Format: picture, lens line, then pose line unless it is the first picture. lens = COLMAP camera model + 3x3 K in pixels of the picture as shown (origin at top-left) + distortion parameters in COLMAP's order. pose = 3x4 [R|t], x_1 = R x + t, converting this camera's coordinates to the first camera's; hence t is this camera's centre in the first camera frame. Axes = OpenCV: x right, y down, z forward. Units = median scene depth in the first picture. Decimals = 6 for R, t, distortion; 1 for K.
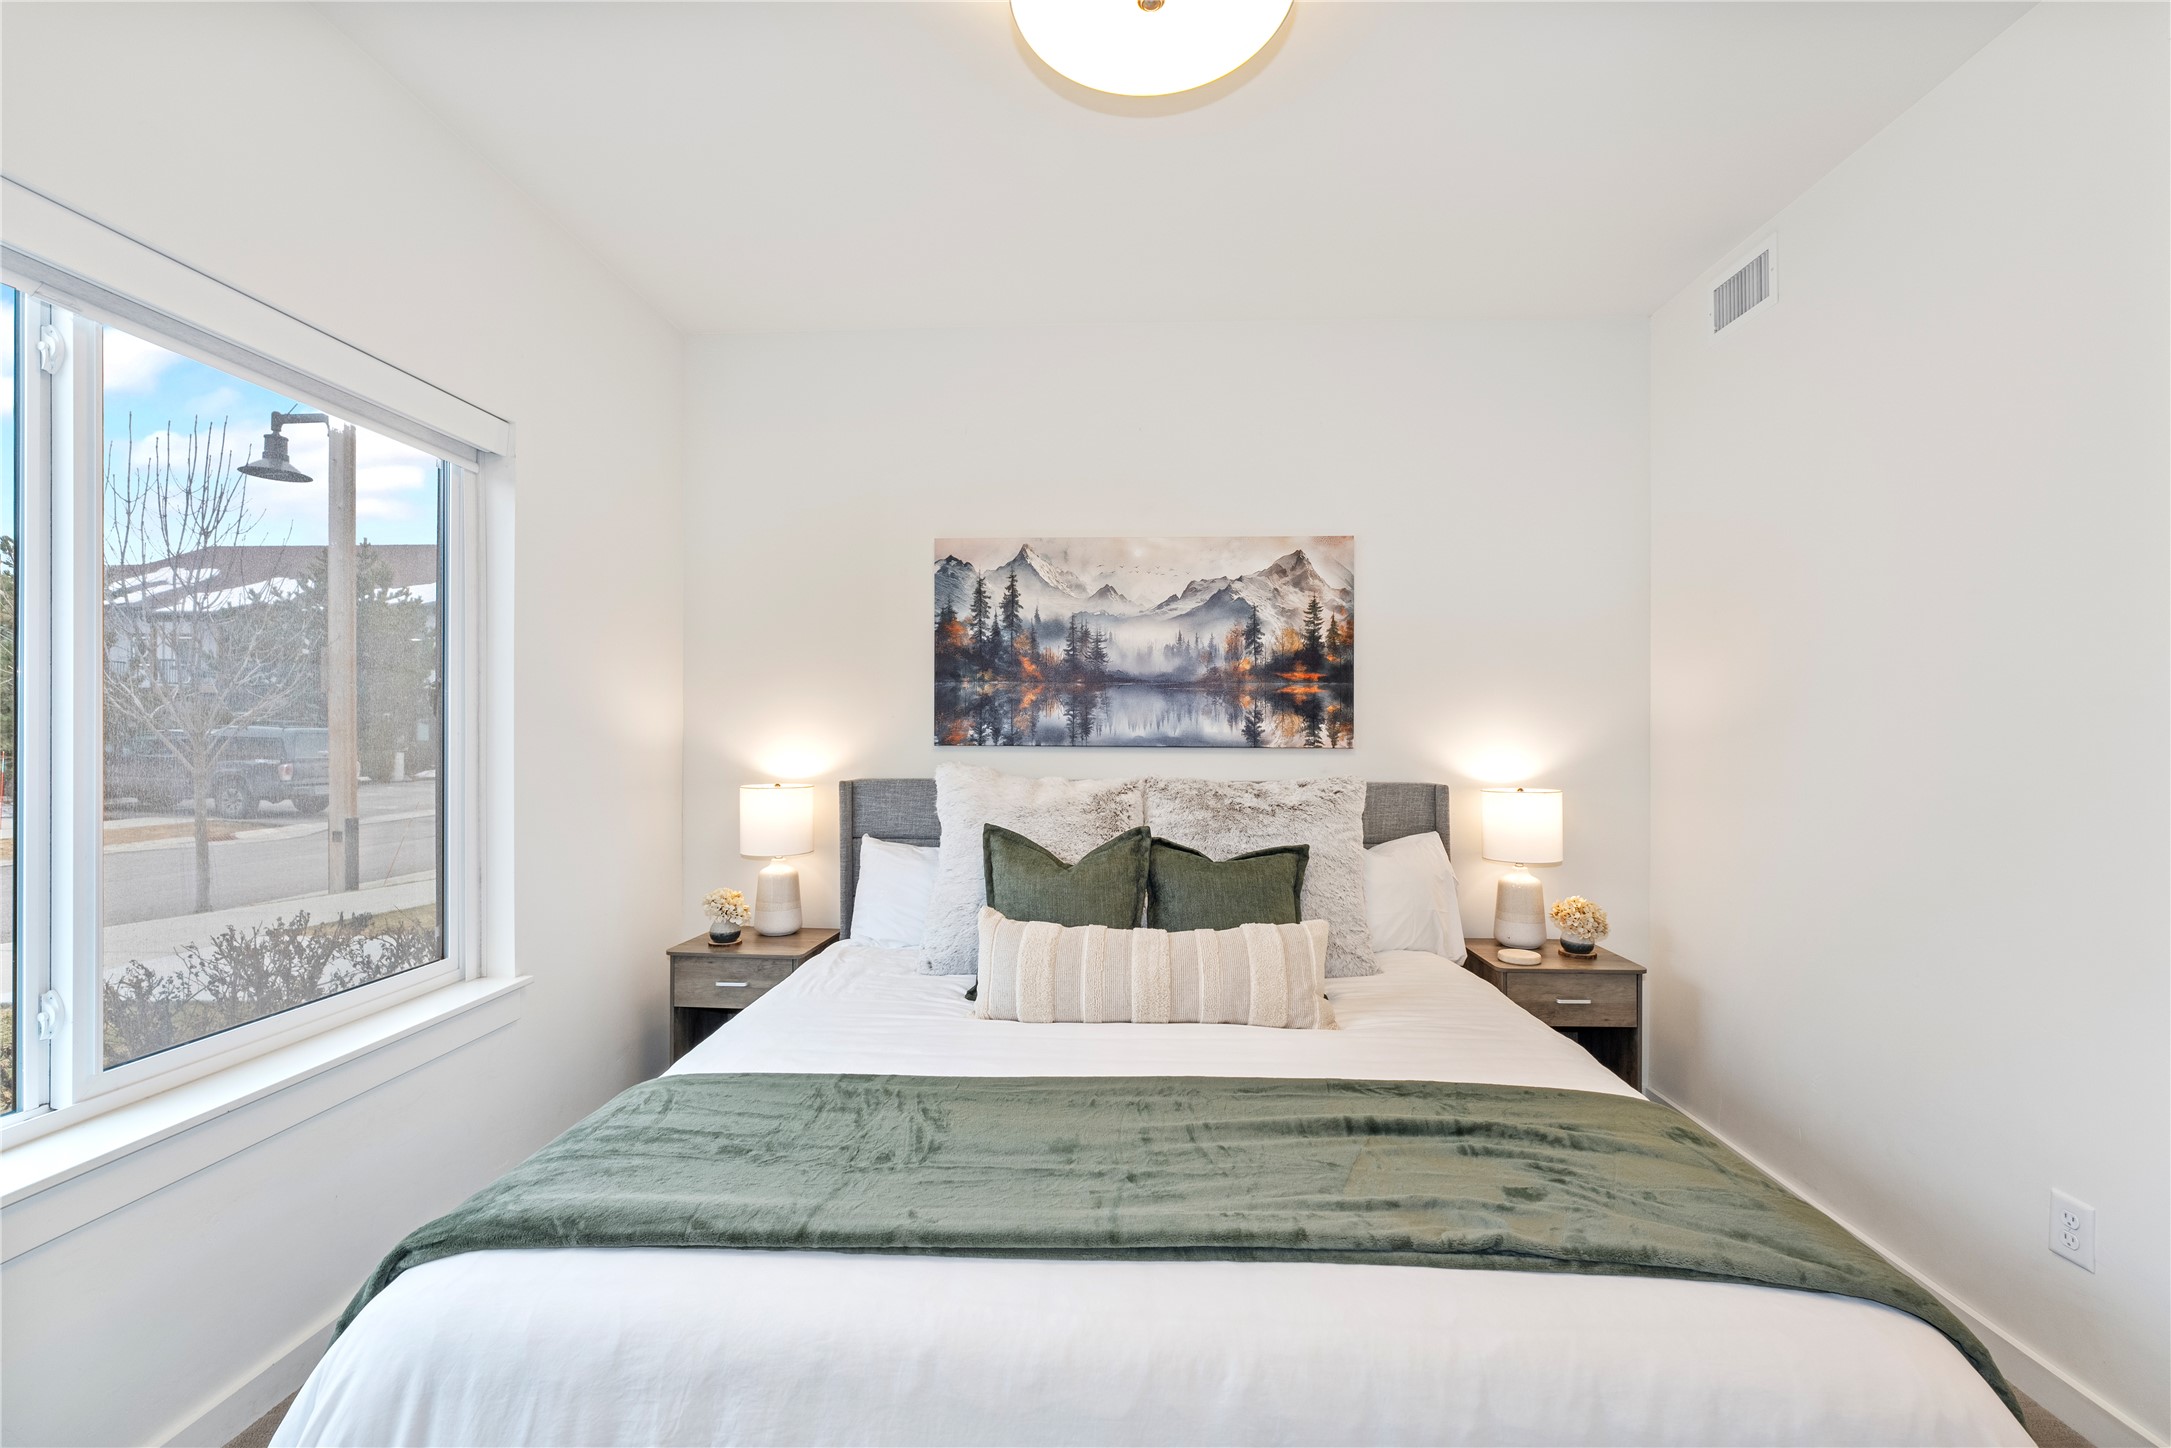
lens RADIAL K [[883.6, 0, 1085.1], [0, 883.6, 729.1], [0, 0, 1]] dist [-0.008487, -0.000046]
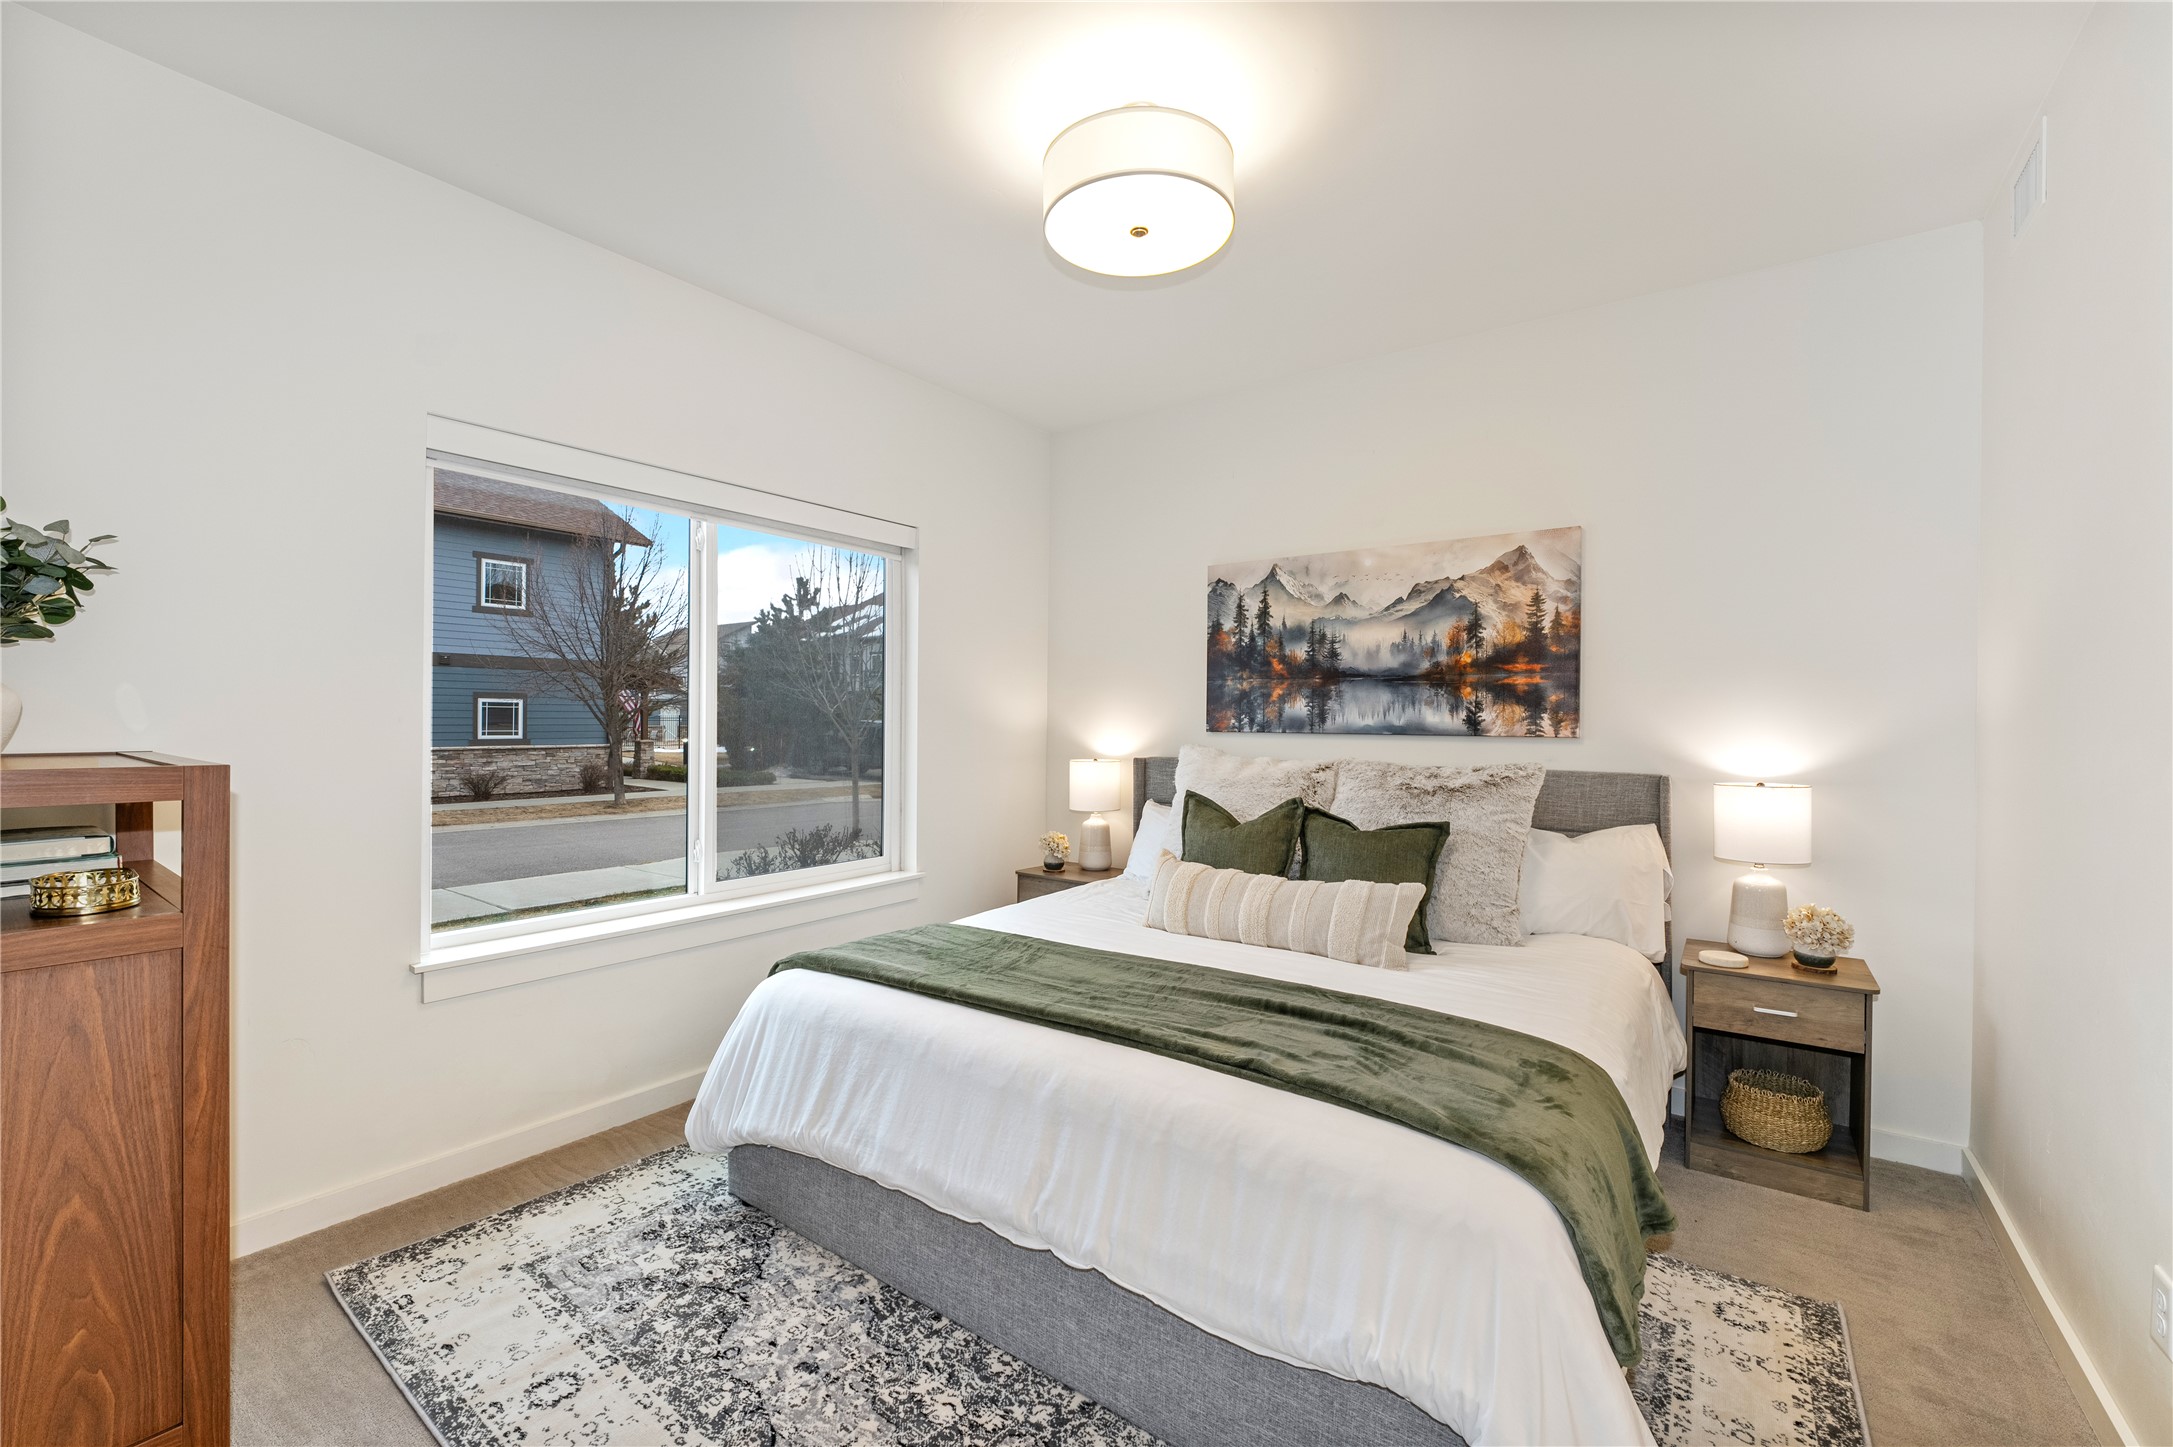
lens RADIAL K [[876.5, 0, 1083.0], [0, 876.5, 715.9], [0, 0, 1]] dist [-0.000404, -0.000037]
pose [[0.838864, -0.001598, -0.544339, 0.370401], [-0.001175, 0.999988, -0.004745, 0.002451], [0.544340, 0.004620, 0.838852, -0.141193]]
